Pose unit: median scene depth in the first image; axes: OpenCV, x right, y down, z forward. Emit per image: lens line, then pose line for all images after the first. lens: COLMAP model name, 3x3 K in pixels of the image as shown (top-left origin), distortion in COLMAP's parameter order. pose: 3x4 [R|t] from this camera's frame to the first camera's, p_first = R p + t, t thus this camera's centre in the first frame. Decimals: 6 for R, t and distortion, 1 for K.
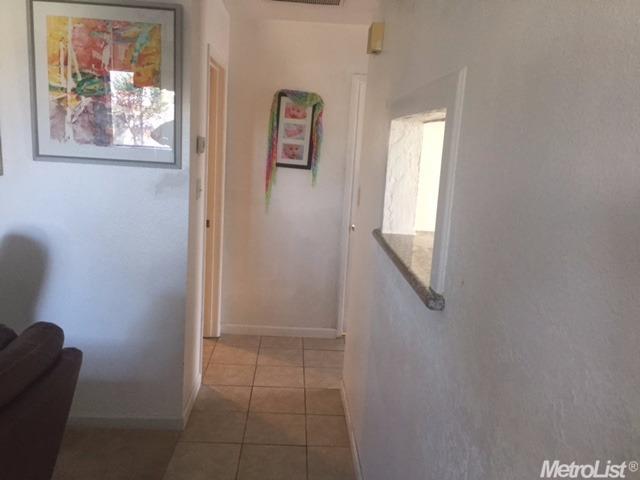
lens RADIAL K [[550.3, 0, 321.2], [0, 550.3, 240.6], [0, 0, 1]] dist [0.015643, -0.002709]
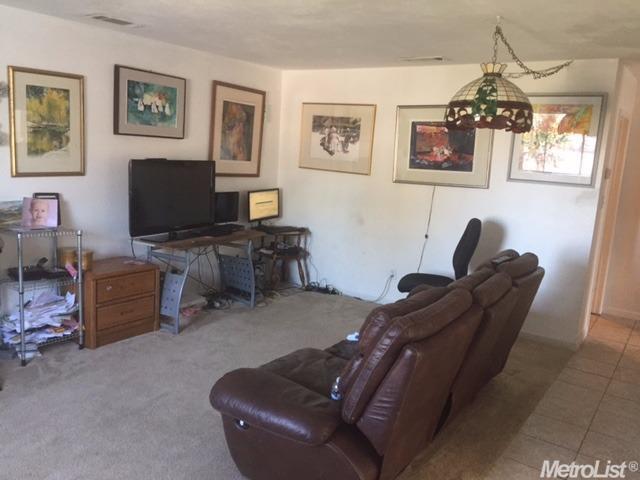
lens RADIAL K [[550.3, 0, 320.9], [0, 550.3, 242.3], [0, 0, 1]] dist [0.015643, -0.002709]
pose [[0.794493, 0.091094, -0.600402, 0.099773], [-0.113354, 0.993554, 0.000746, 0.116952], [0.596600, 0.067466, 0.799698, -0.765624]]
